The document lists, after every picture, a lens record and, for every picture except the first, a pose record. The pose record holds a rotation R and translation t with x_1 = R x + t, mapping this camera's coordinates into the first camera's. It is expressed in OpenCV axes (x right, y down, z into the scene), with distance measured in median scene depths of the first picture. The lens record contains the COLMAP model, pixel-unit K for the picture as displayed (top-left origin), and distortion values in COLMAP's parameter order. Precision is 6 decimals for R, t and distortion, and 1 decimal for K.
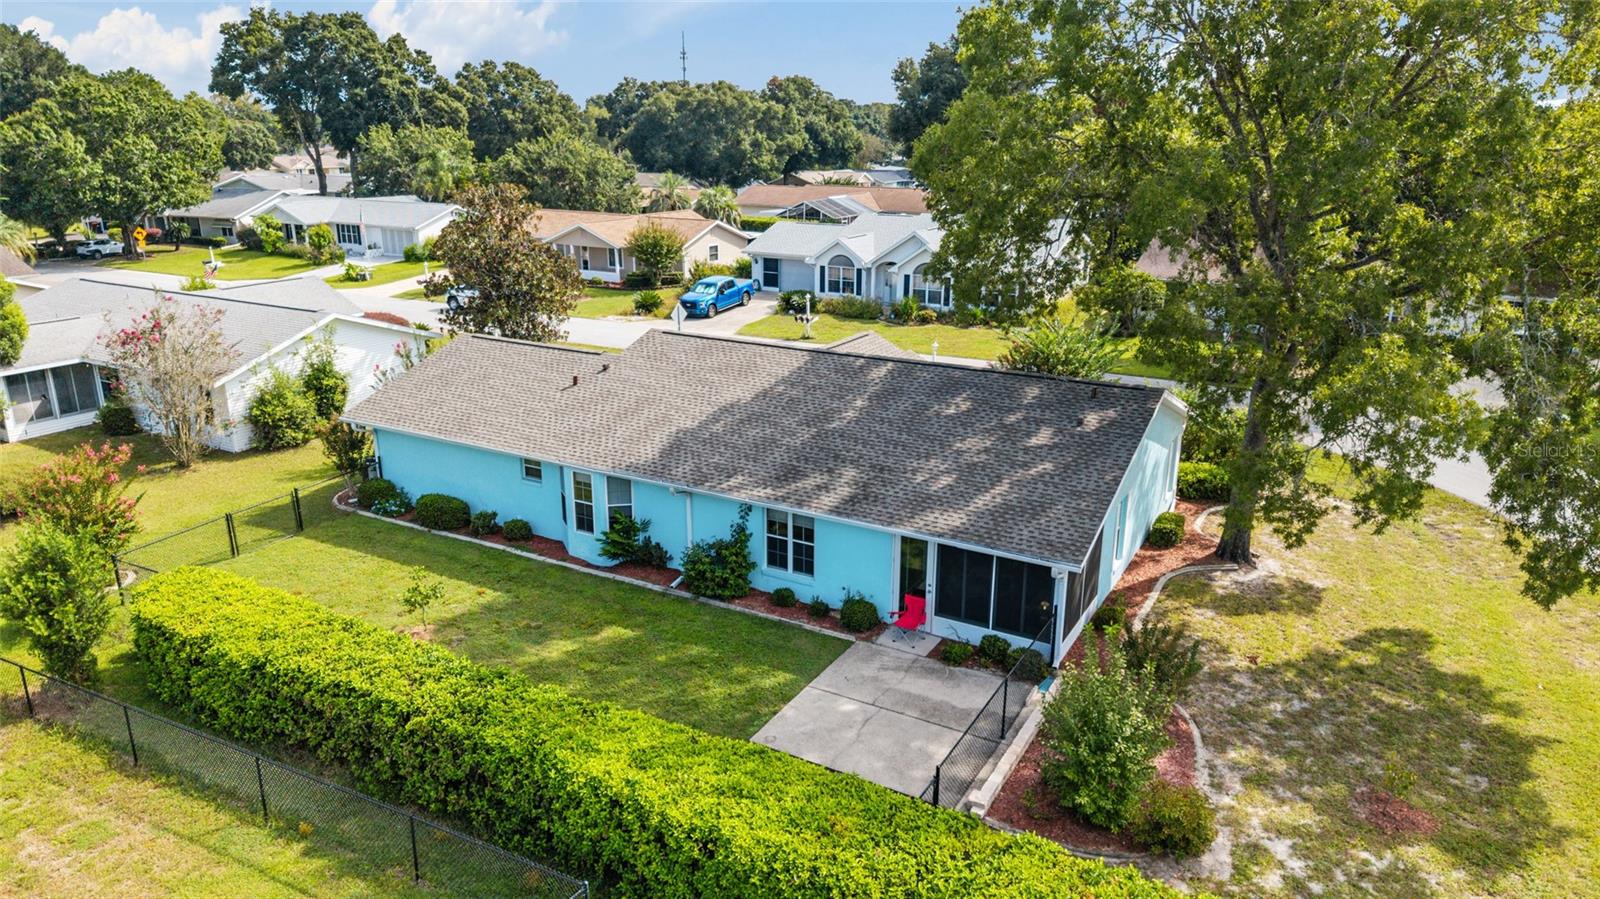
lens RADIAL K [[1062.7, 0, 800.0], [0, 1062.7, 449.5], [0, 0, 1]] dist [0.030286, -0.044858]
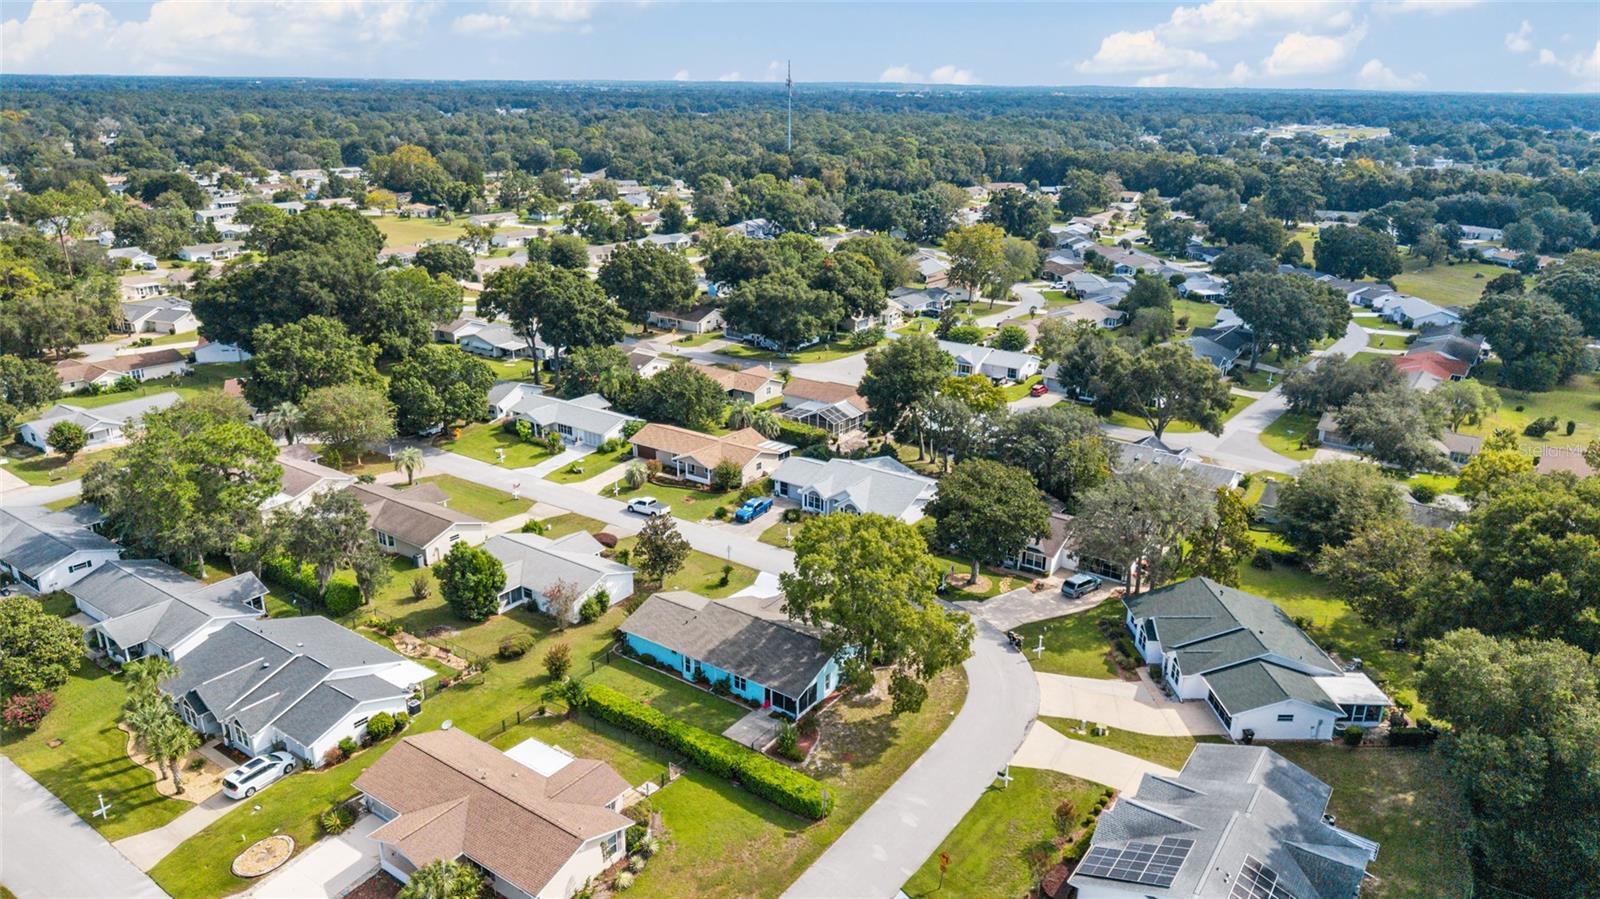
lens RADIAL K [[1062.7, 0, 800.0], [0, 1062.7, 449.5], [0, 0, 1]] dist [0.030286, -0.044858]
pose [[0.994721, 0.032884, -0.097210, 0.486749], [-0.029181, 0.998802, 0.039274, -0.802752], [0.098385, -0.036230, 0.994489, -2.452812]]
